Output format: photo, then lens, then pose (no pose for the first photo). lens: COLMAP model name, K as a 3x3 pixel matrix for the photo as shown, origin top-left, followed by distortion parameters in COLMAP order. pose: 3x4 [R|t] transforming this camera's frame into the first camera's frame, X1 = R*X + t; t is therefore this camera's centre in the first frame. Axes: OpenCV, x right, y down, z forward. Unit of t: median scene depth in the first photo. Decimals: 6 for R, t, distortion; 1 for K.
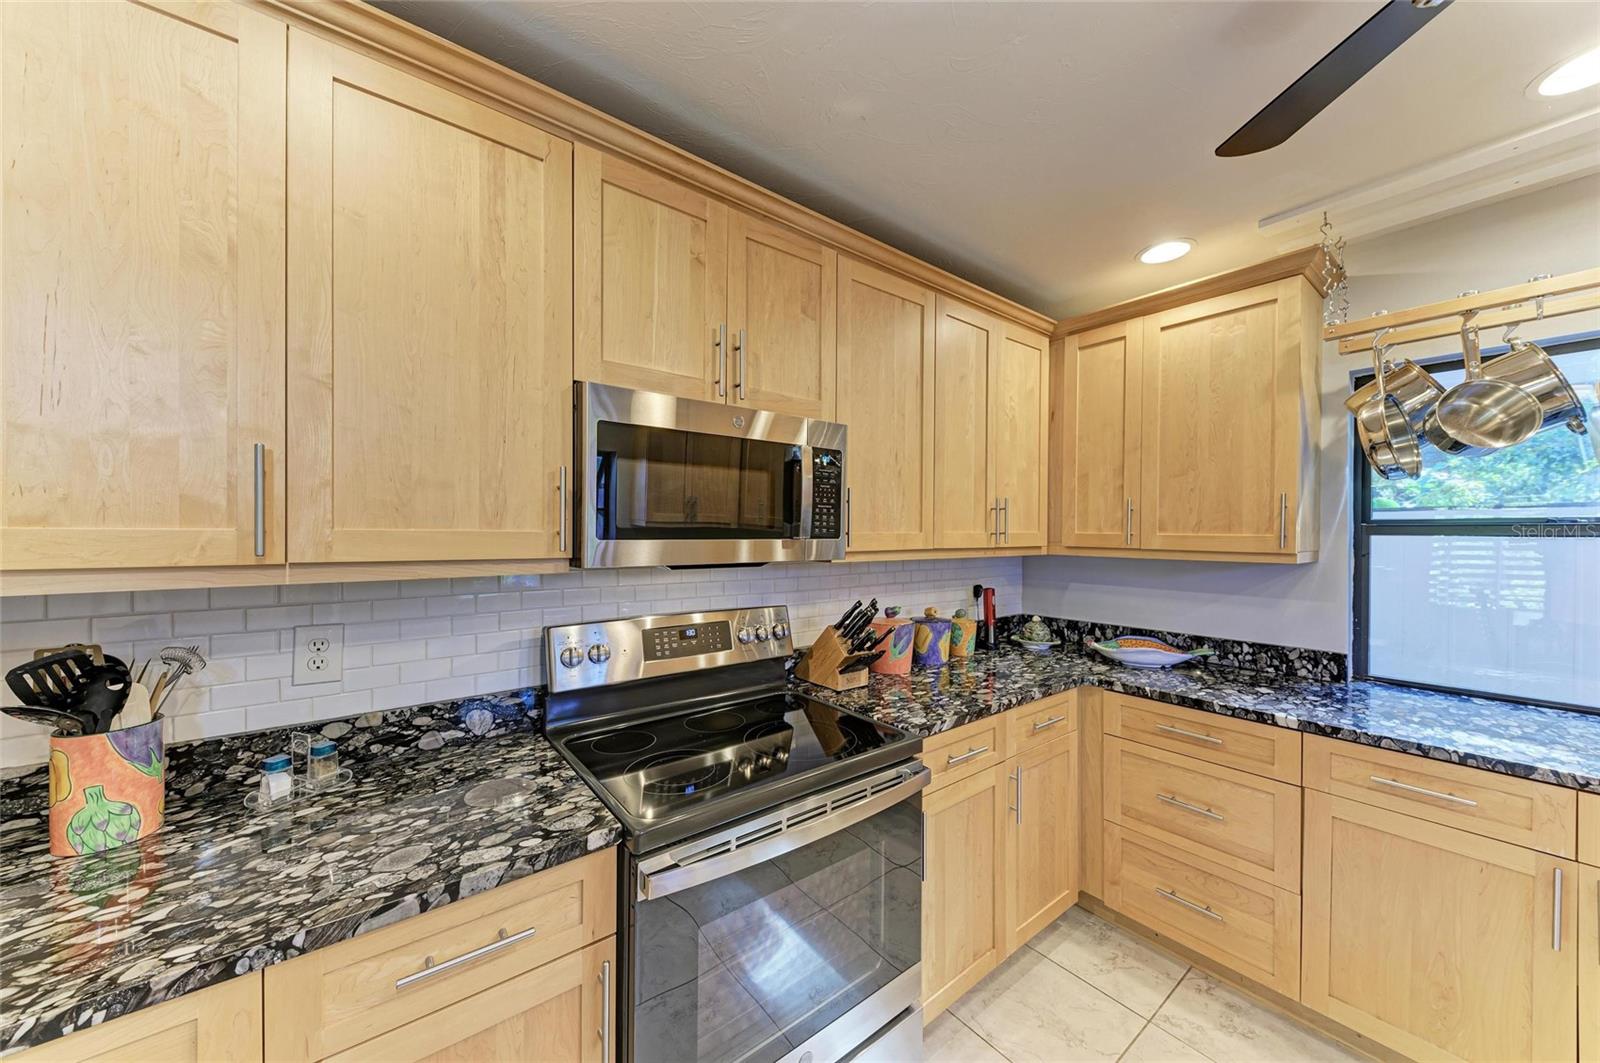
lens RADIAL K [[563.0, 0, 798.5], [0, 563.0, 536.1], [0, 0, 1]] dist [0.022267, -0.007224]
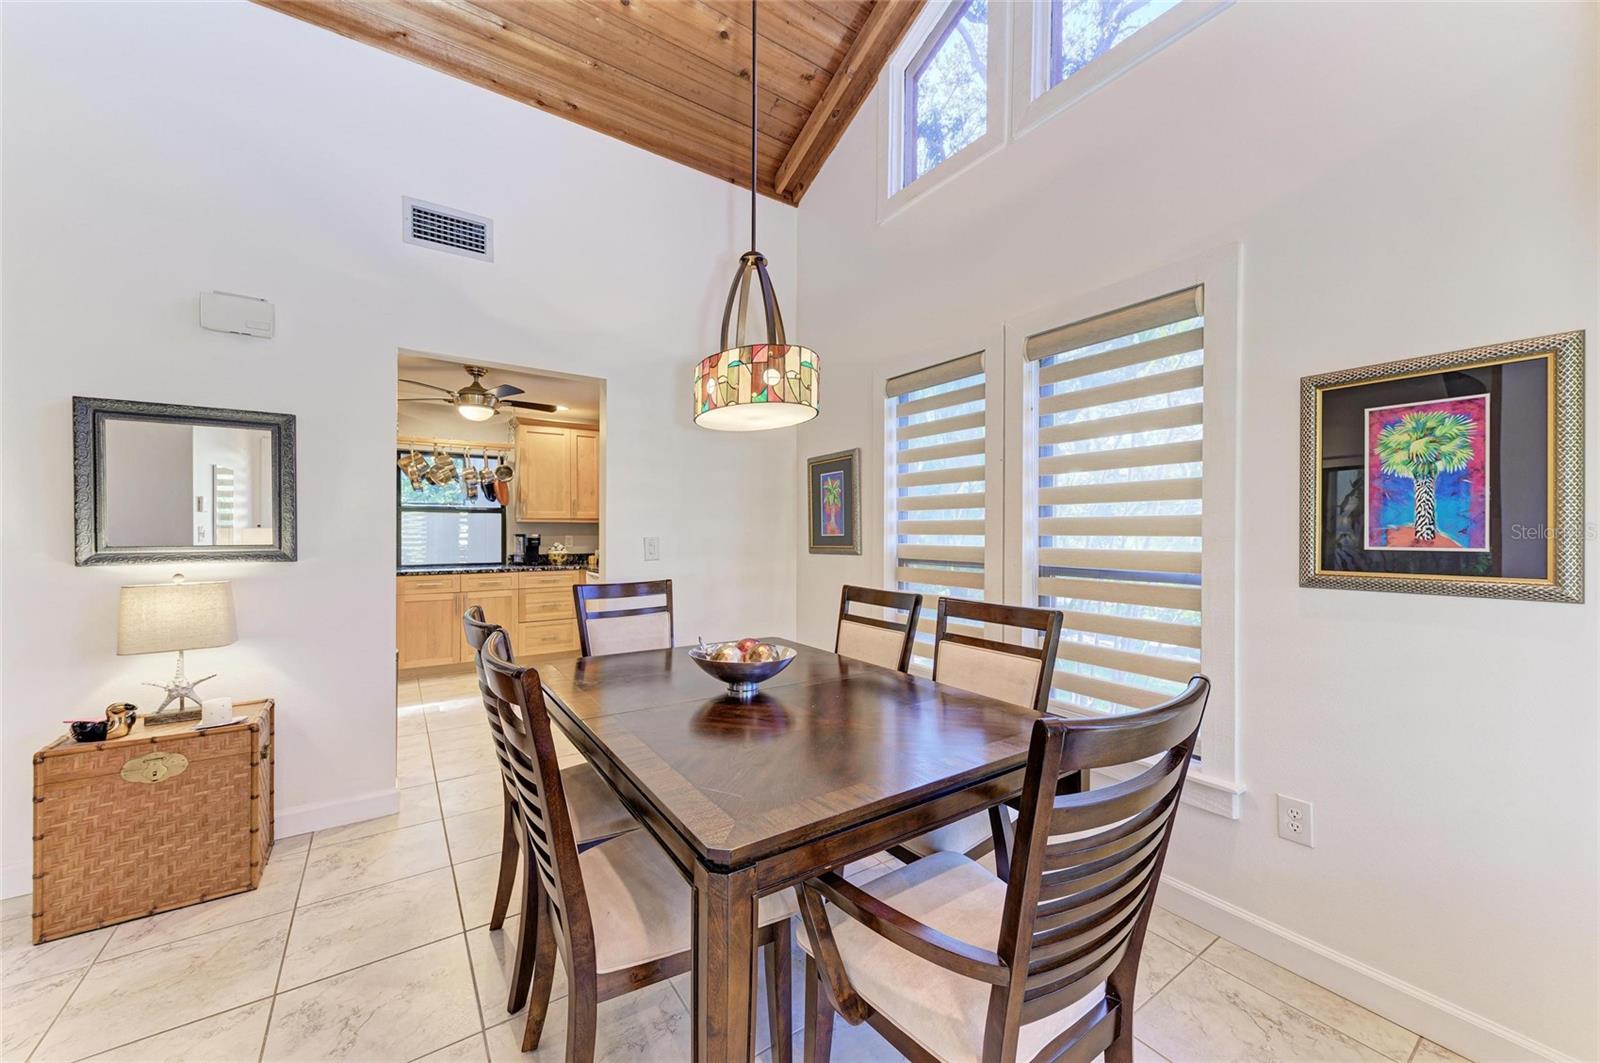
lens RADIAL K [[613.8, 0, 813.8], [0, 613.8, 528.8], [0, 0, 1]] dist [-0.000679, -0.000200]
pose [[0.057709, 0.001126, 0.998333, -1.824060], [0.002977, 0.999995, -0.001300, 0.093560], [-0.998329, 0.003047, 0.057705, -1.125870]]
